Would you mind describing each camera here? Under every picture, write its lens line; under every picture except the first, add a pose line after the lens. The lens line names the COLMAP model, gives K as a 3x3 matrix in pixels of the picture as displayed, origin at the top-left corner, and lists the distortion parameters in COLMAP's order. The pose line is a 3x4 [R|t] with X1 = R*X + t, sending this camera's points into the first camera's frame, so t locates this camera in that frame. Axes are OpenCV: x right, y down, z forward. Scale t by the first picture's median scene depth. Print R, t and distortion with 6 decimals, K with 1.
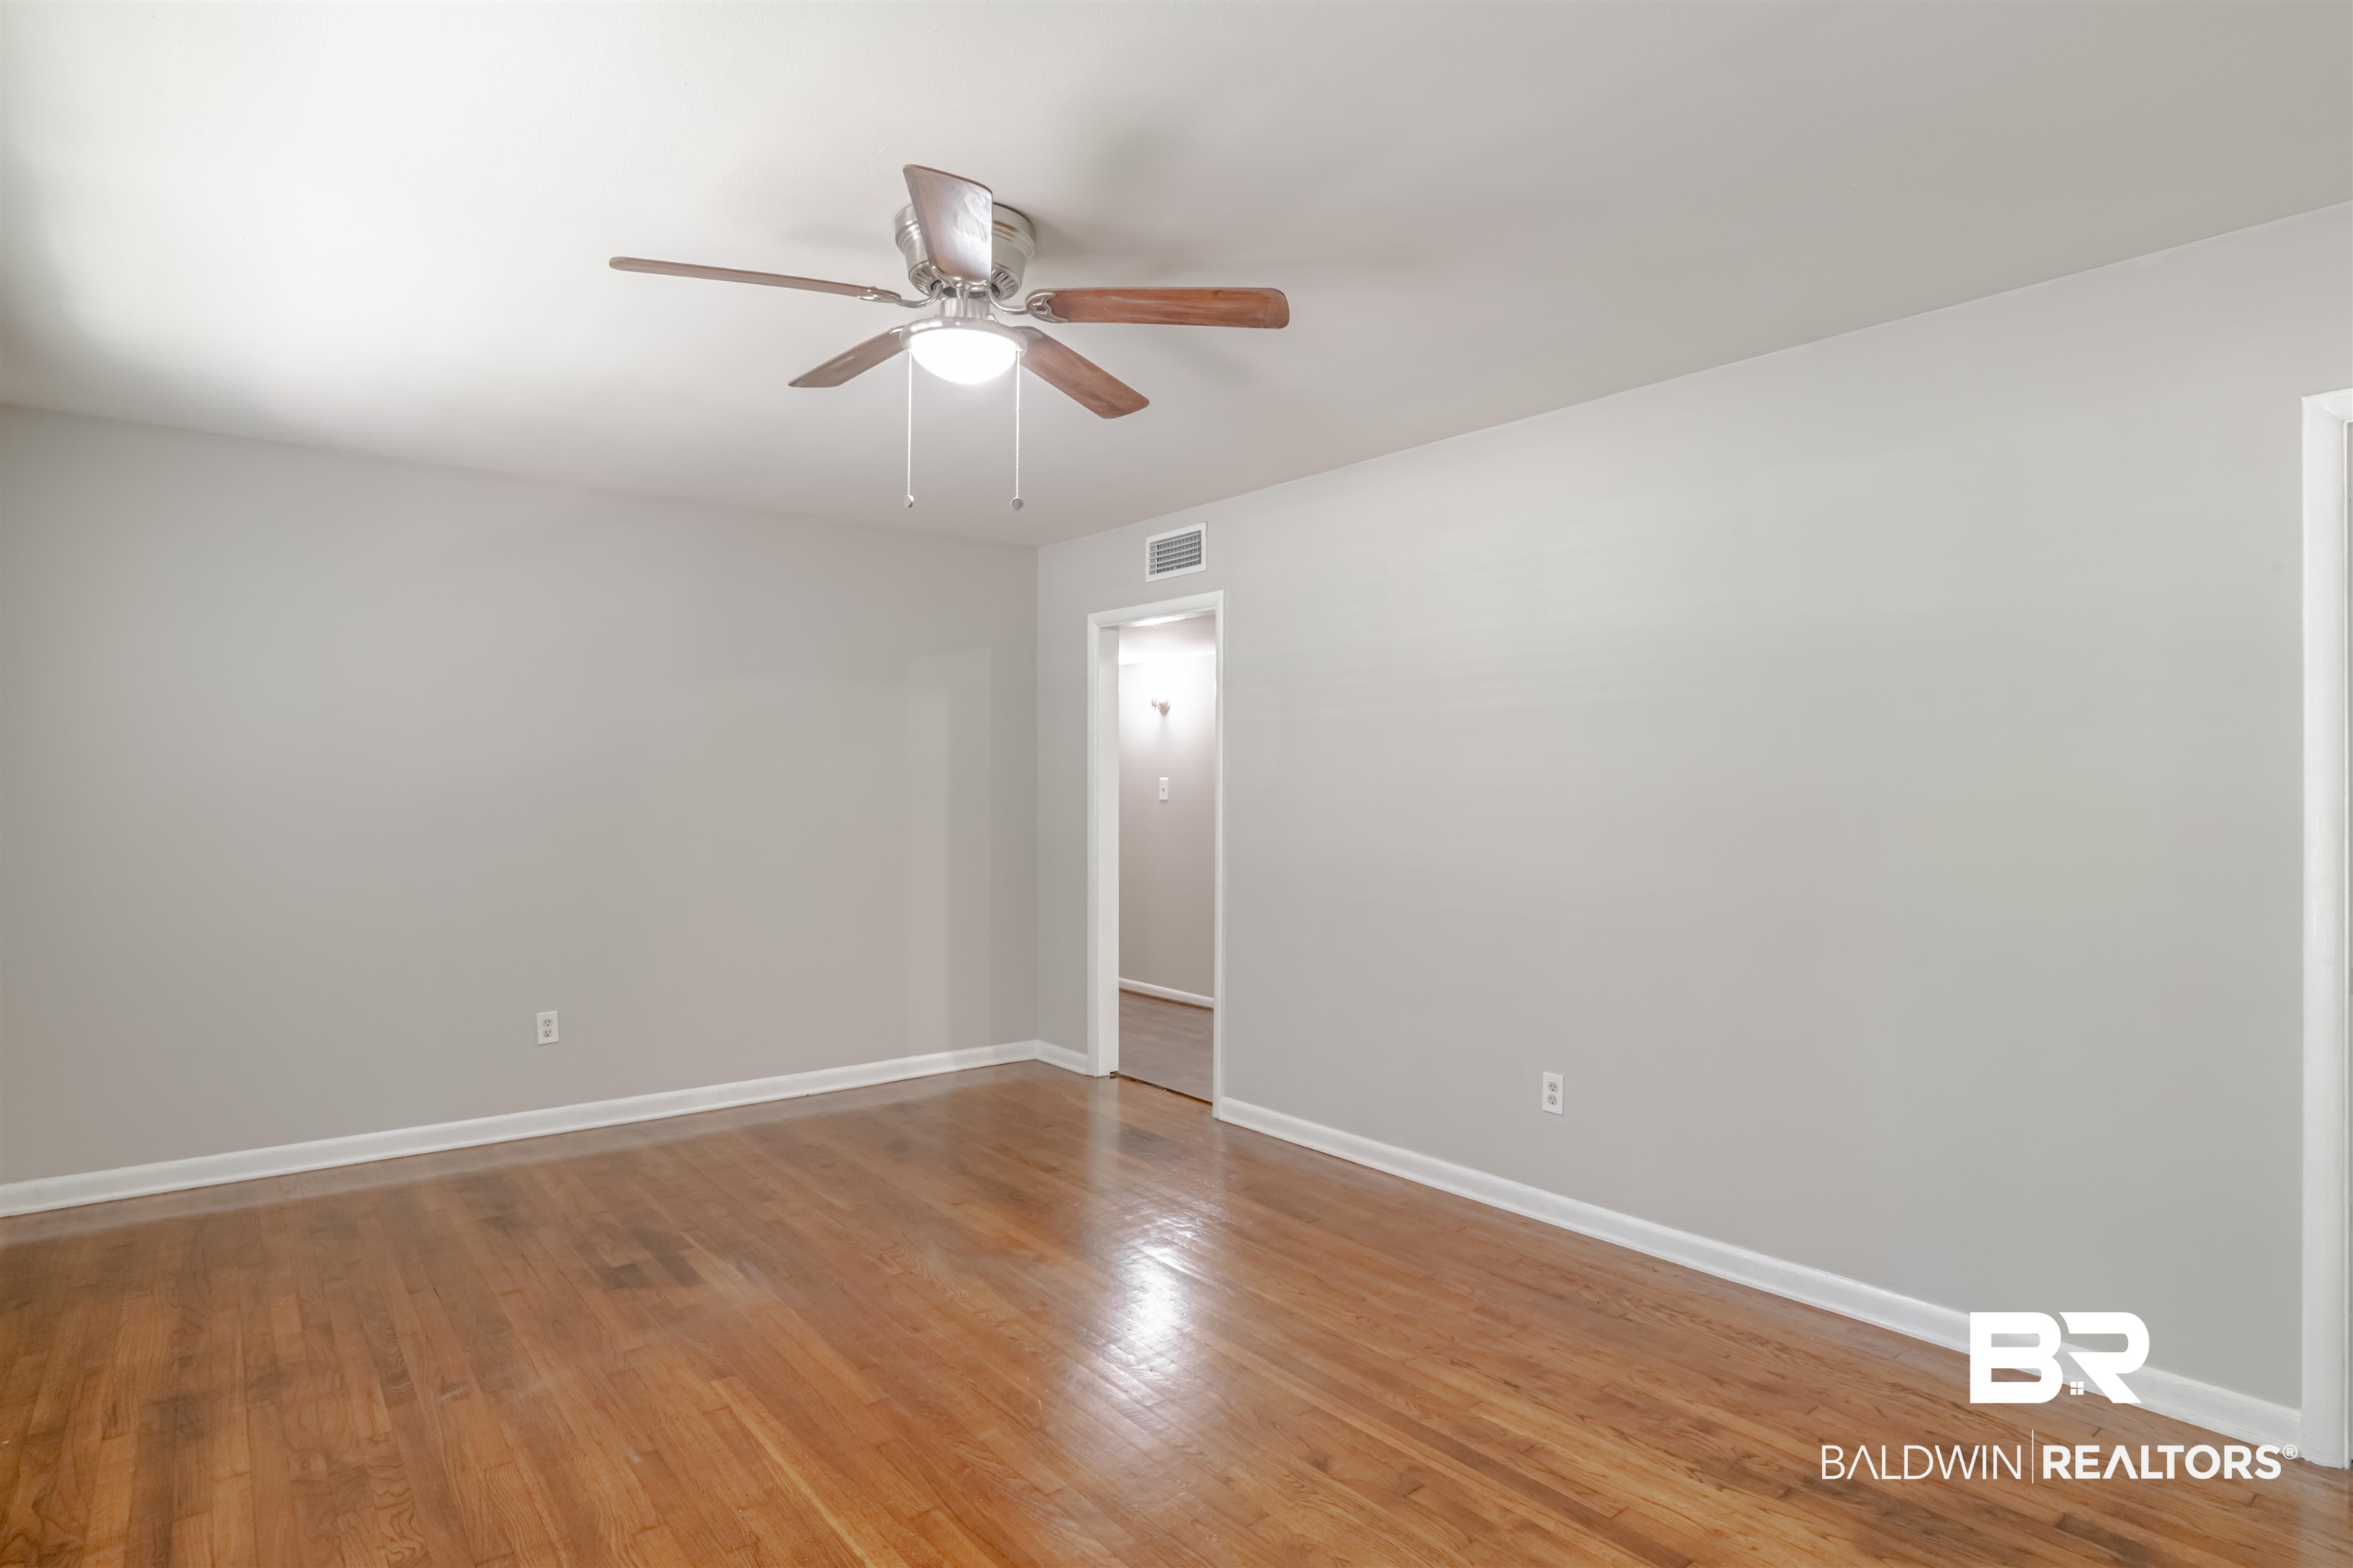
lens RADIAL K [[1202.1, 0, 1187.9], [0, 1202.1, 775.3], [0, 0, 1]] dist [-0.056709, 0.024825]
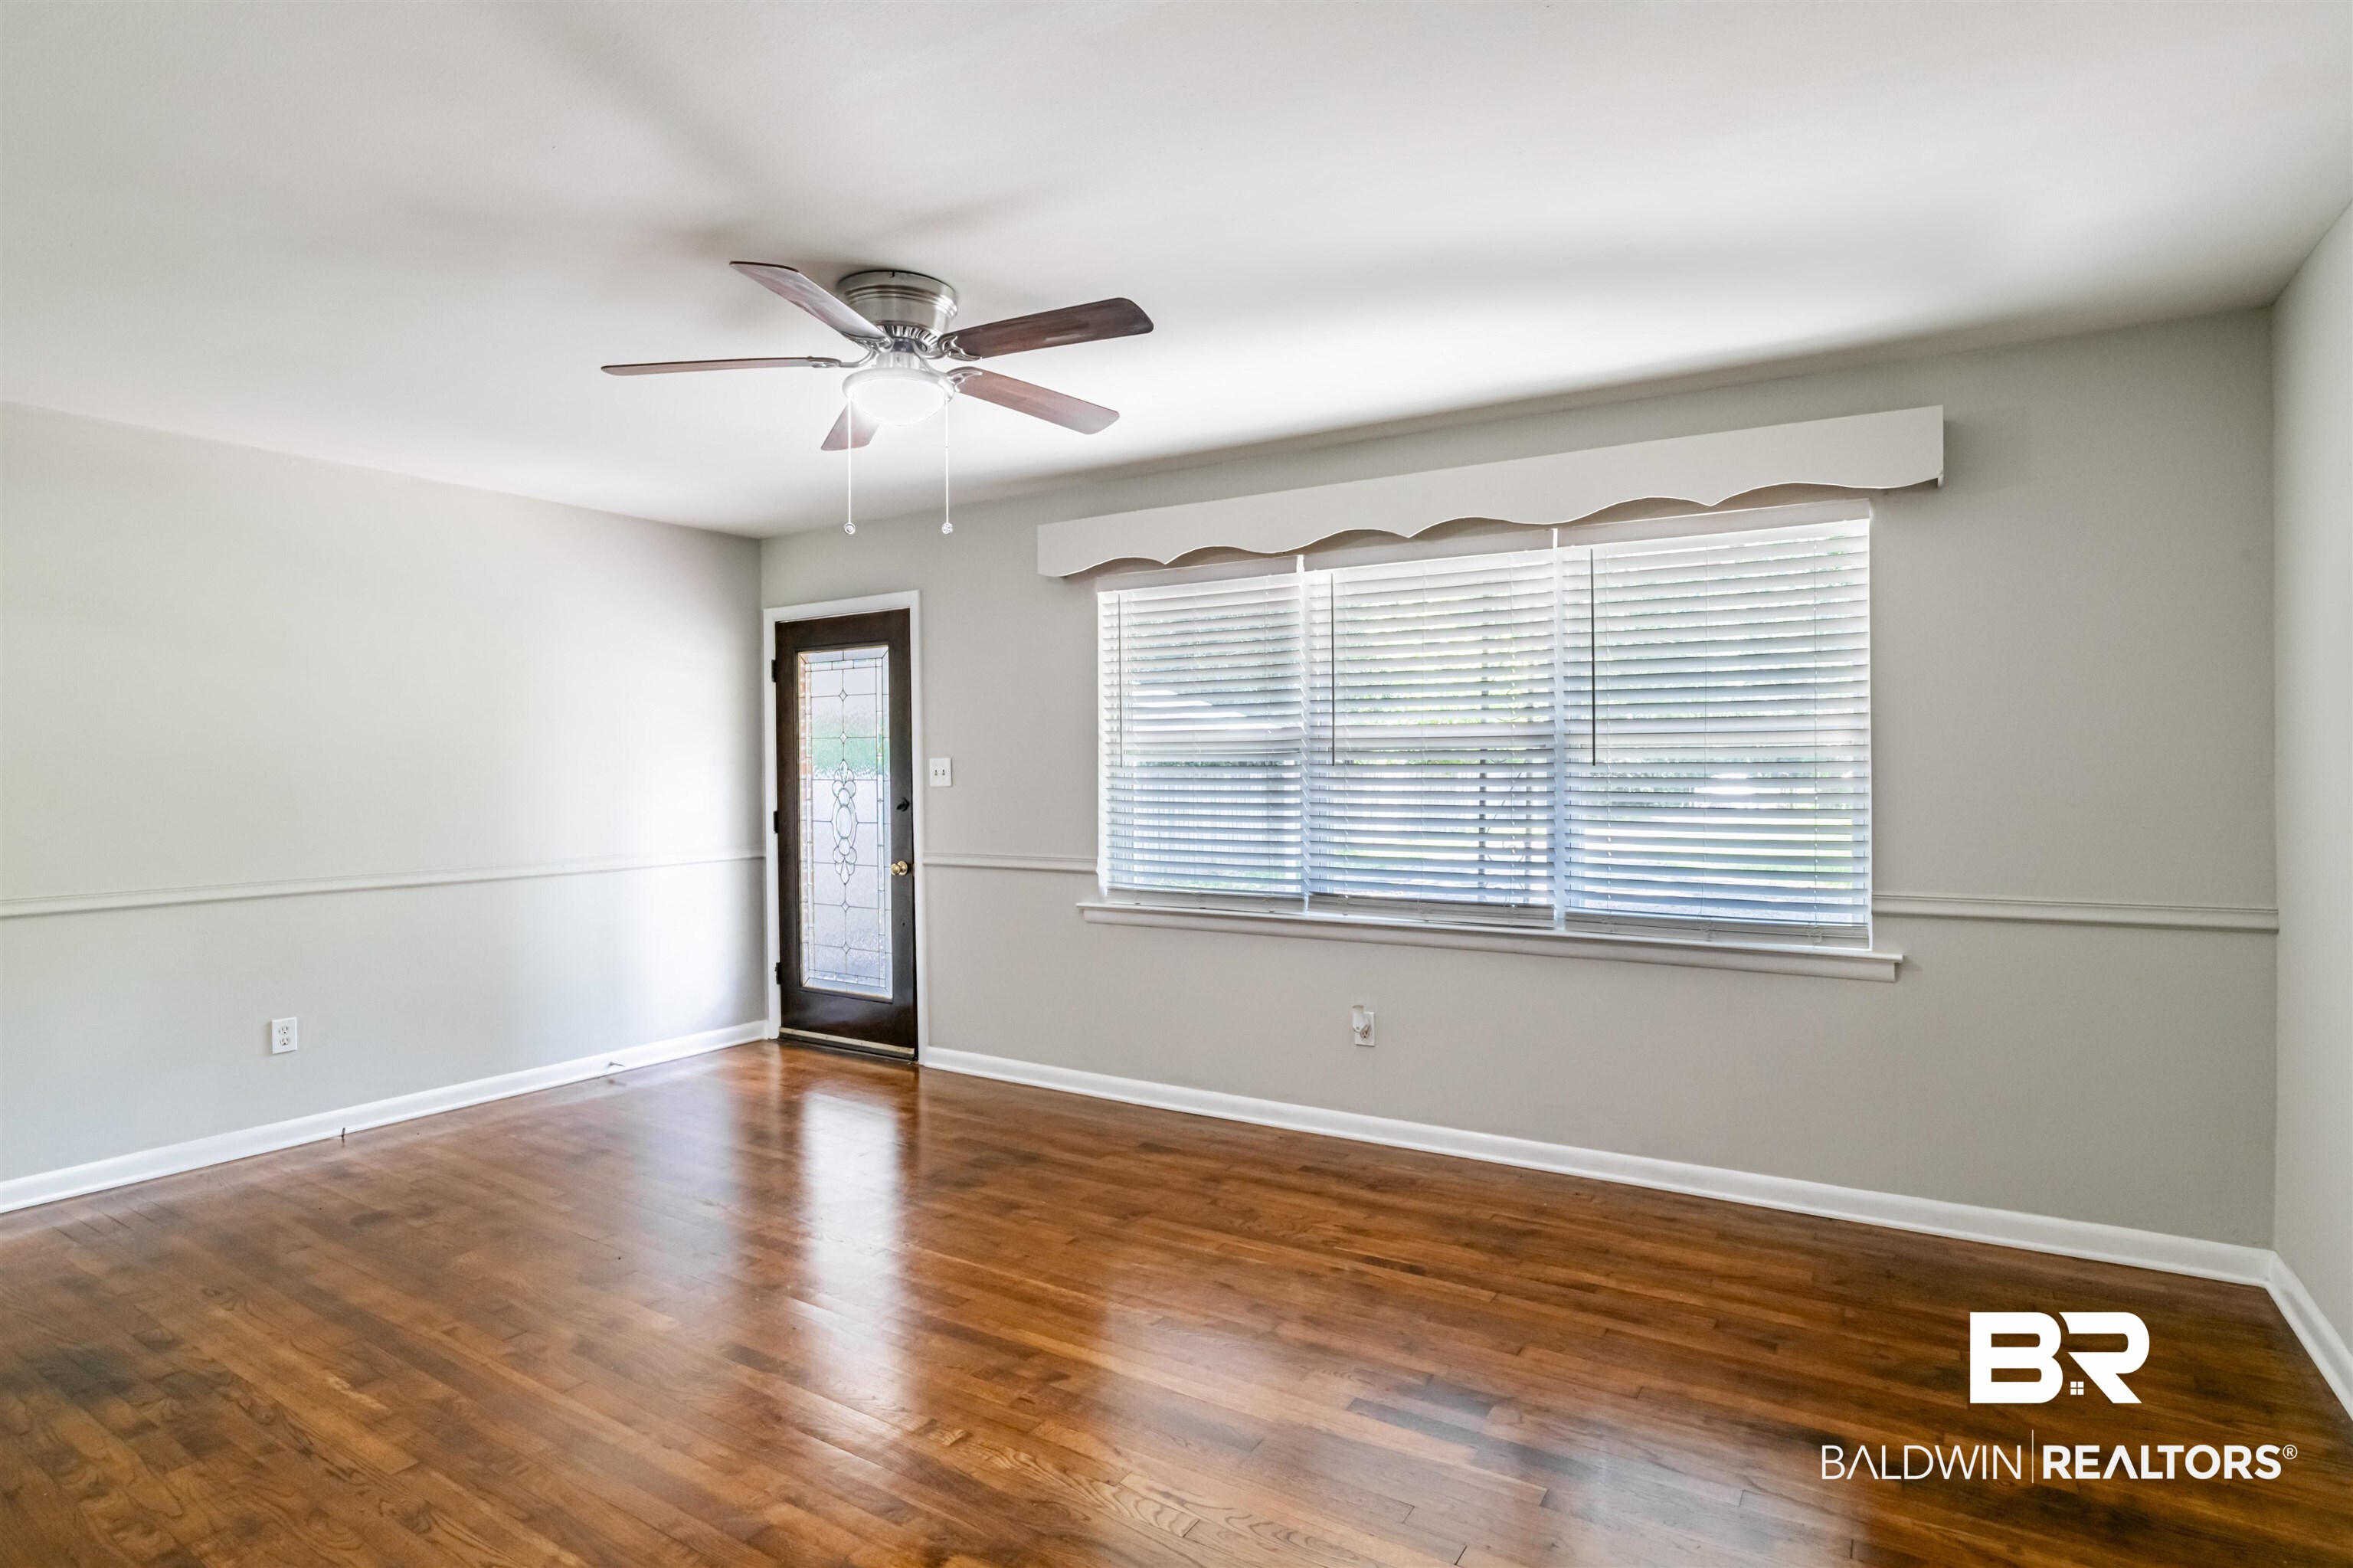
lens RADIAL K [[1202.1, 0, 1187.9], [0, 1202.1, 775.3], [0, 0, 1]] dist [-0.056709, 0.024825]
pose [[-0.947477, 0.002431, -0.319814, -0.057707], [0.004989, 0.999962, -0.007179, 0.016080], [0.319784, -0.008398, -0.947453, 1.615453]]
